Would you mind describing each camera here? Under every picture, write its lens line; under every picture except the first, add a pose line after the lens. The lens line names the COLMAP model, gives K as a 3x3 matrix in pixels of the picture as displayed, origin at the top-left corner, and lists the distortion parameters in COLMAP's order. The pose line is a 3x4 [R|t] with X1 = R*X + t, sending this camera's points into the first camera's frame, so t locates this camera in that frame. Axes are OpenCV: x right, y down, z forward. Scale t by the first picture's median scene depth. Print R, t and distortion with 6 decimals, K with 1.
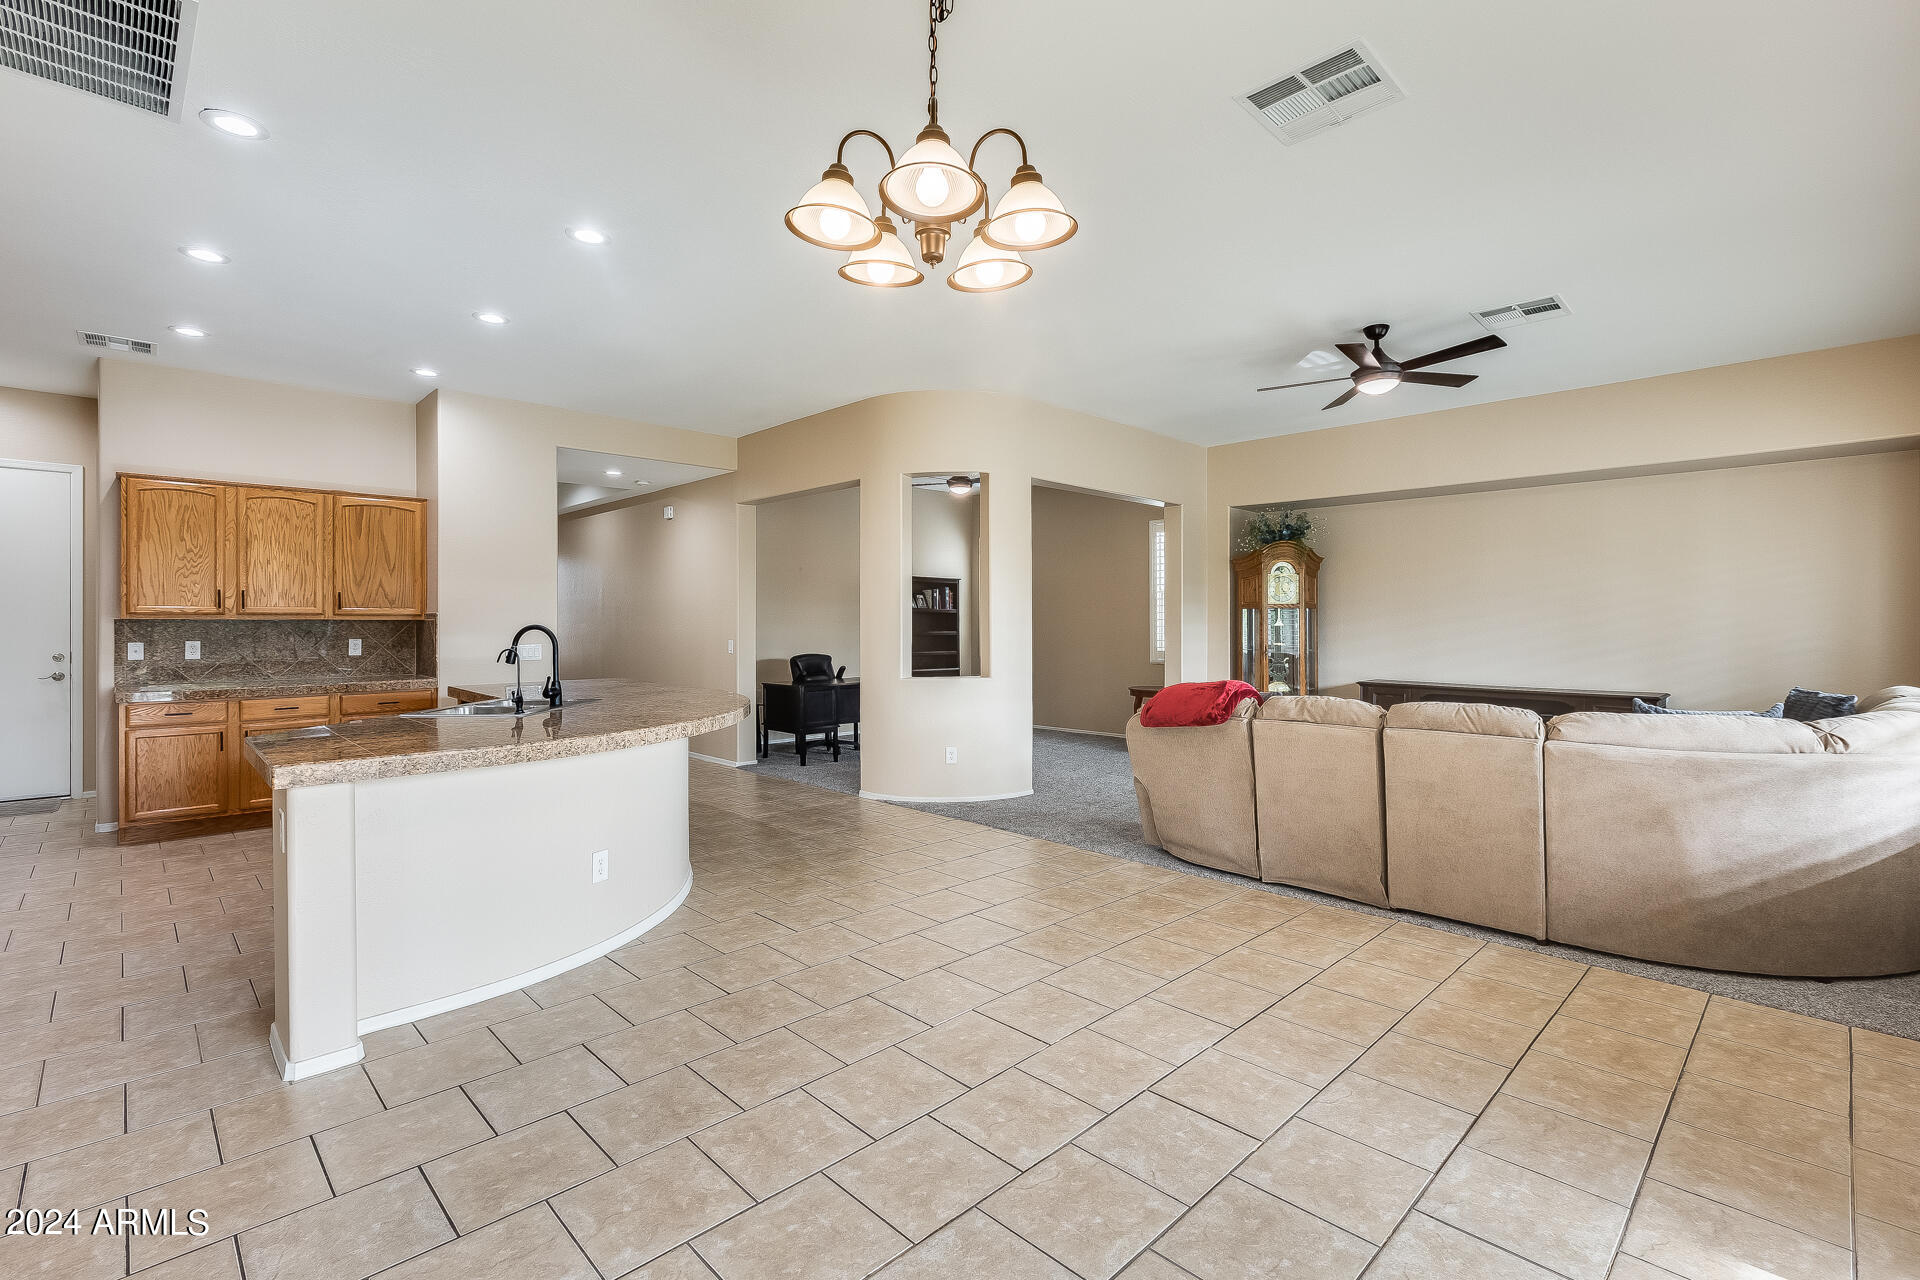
lens RADIAL K [[856.7, 0, 956.1], [0, 856.7, 623.8], [0, 0, 1]] dist [-0.008344, -0.000212]
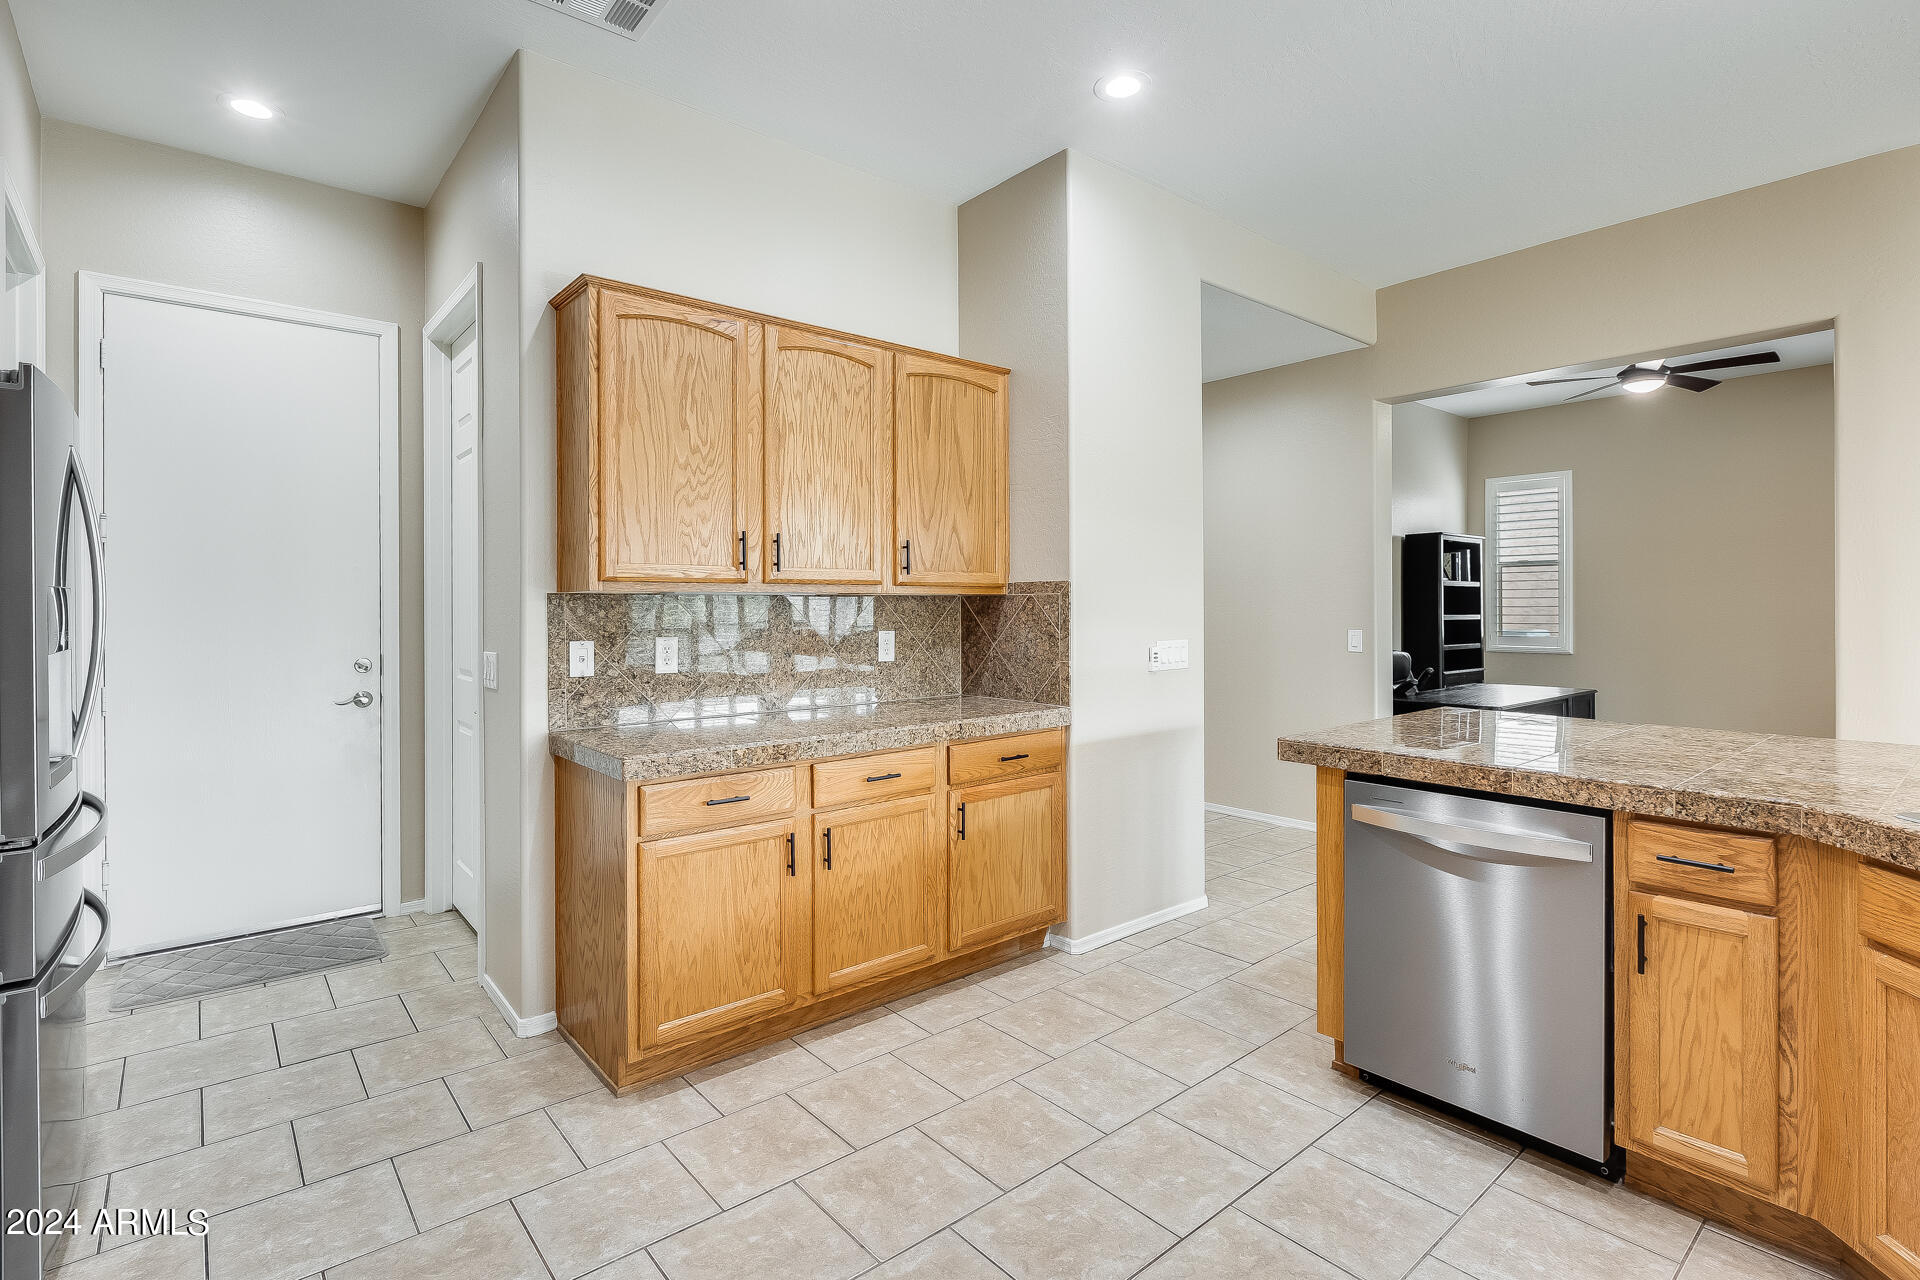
lens RADIAL K [[918.3, 0, 952.4], [0, 918.3, 603.0], [0, 0, 1]] dist [-0.000326, -0.002289]
pose [[0.996715, -0.004431, -0.080871, -0.627873], [0.004069, 0.999981, -0.004637, 0.003137], [0.080890, 0.004293, 0.996714, 0.434590]]
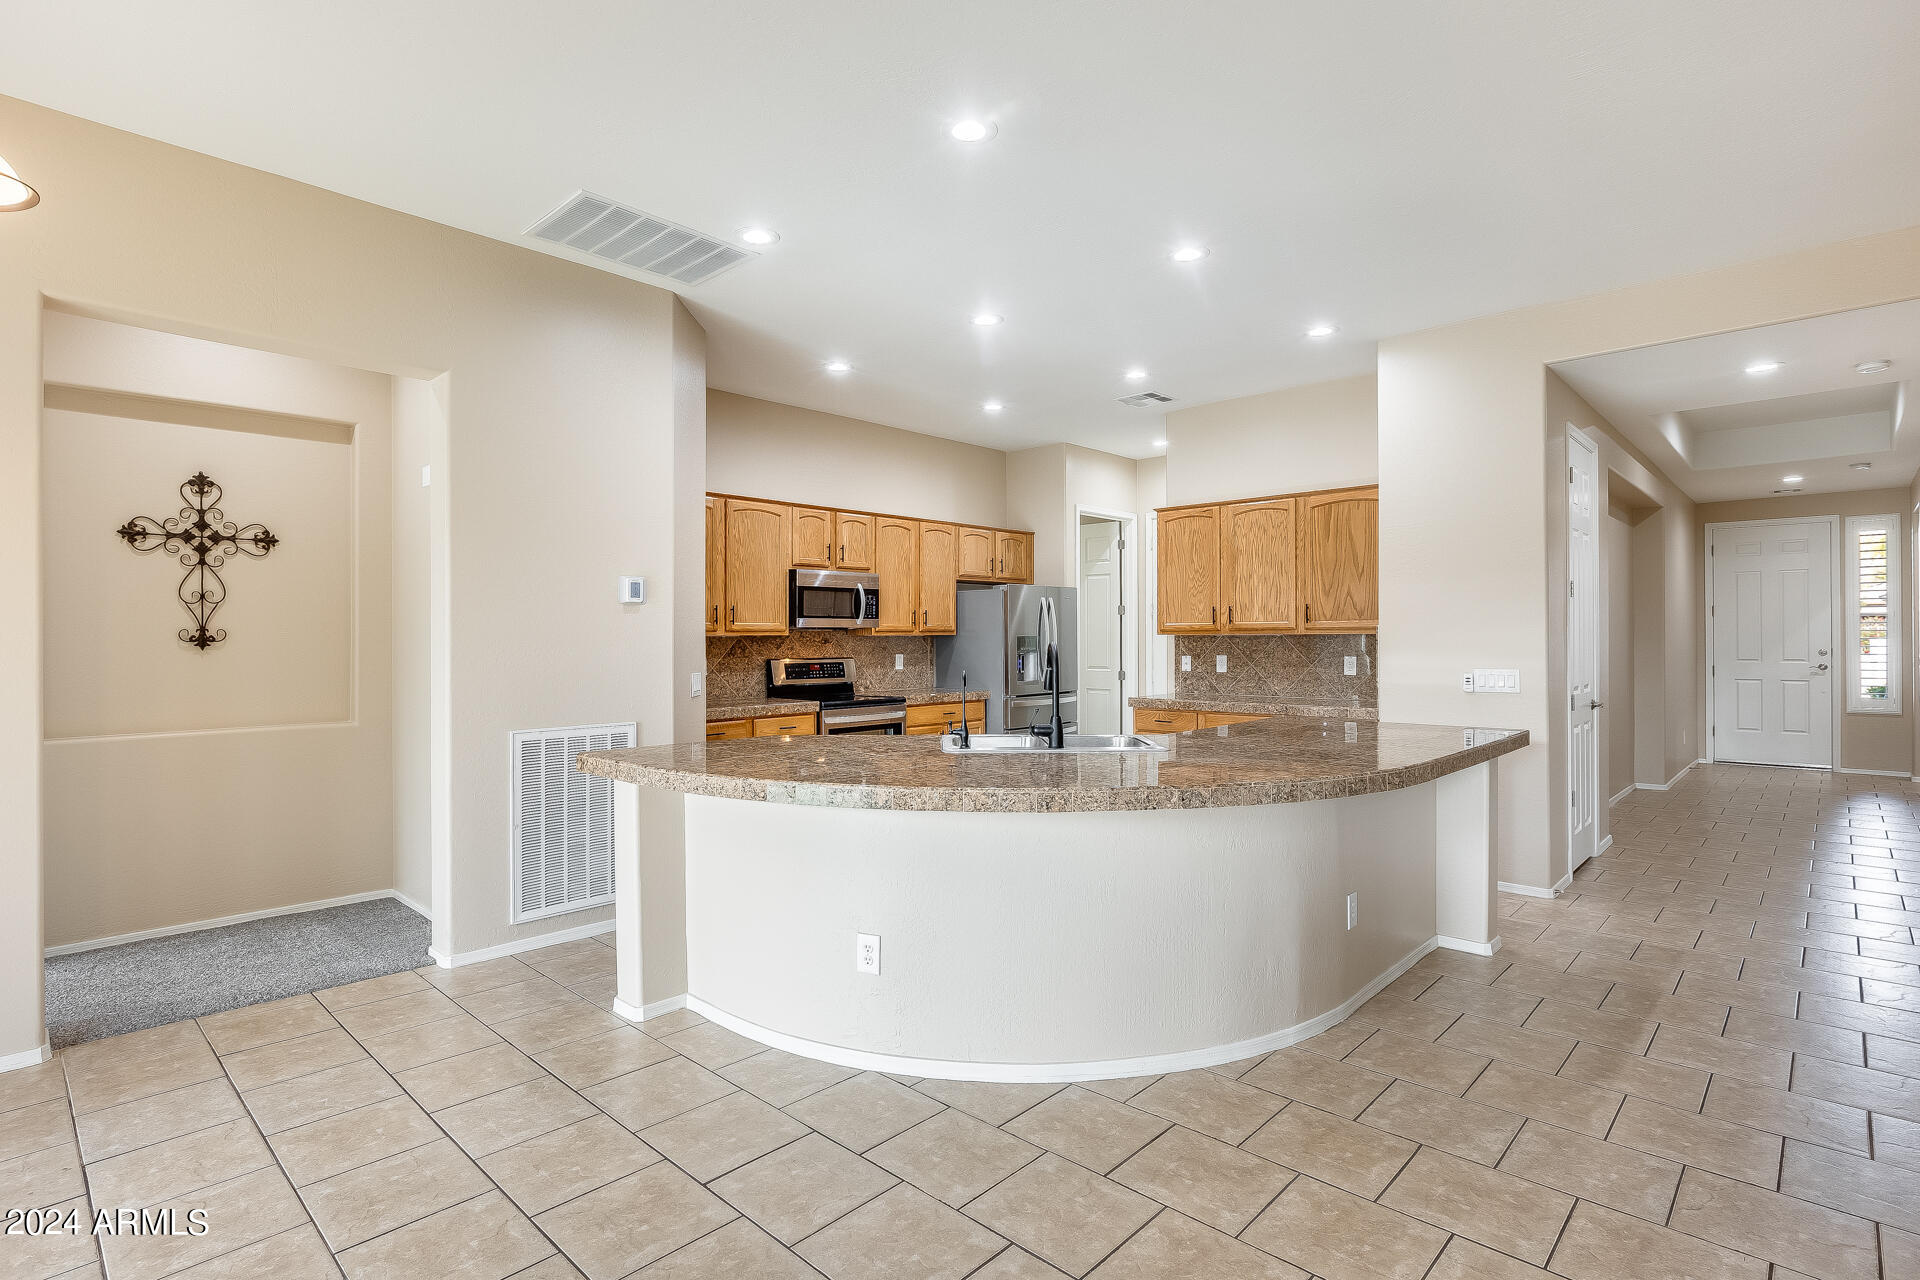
lens RADIAL K [[942.7, 0, 964.0], [0, 942.7, 627.3], [0, 0, 1]] dist [-0.010179, 0.001913]
pose [[0.038757, -0.012219, -0.999174, 0.244661], [0.002774, 0.999923, -0.012121, -0.001363], [0.999245, -0.002302, 0.038788, 0.579070]]
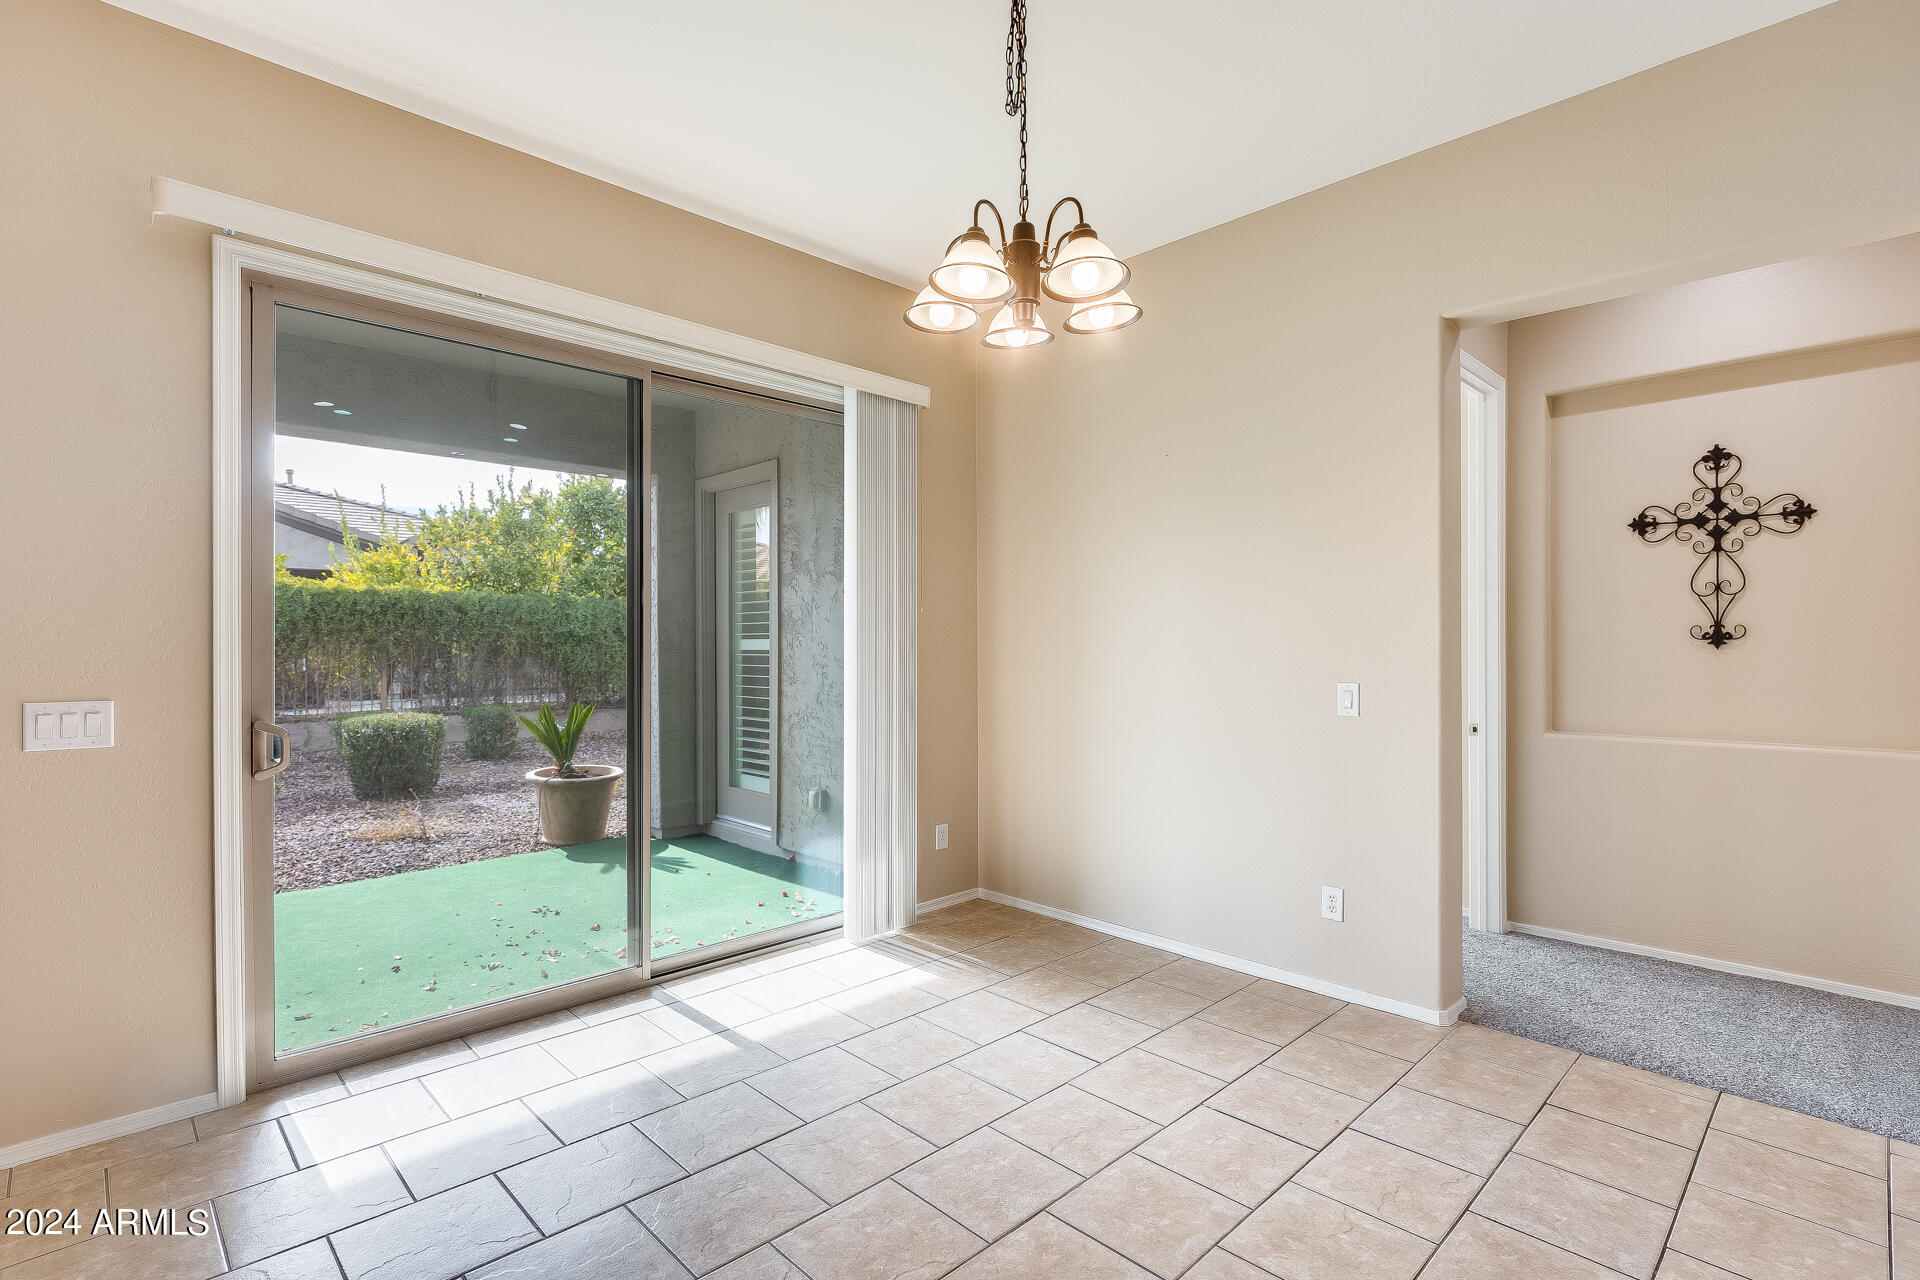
lens RADIAL K [[918.3, 0, 964.4], [0, 918.3, 639.7], [0, 0, 1]] dist [-0.000326, -0.002289]
pose [[-0.999962, 0.003067, 0.008201, 0.012669], [0.003060, 0.999995, -0.000865, -0.001245], [-0.008203, -0.000840, -0.999966, 0.638074]]
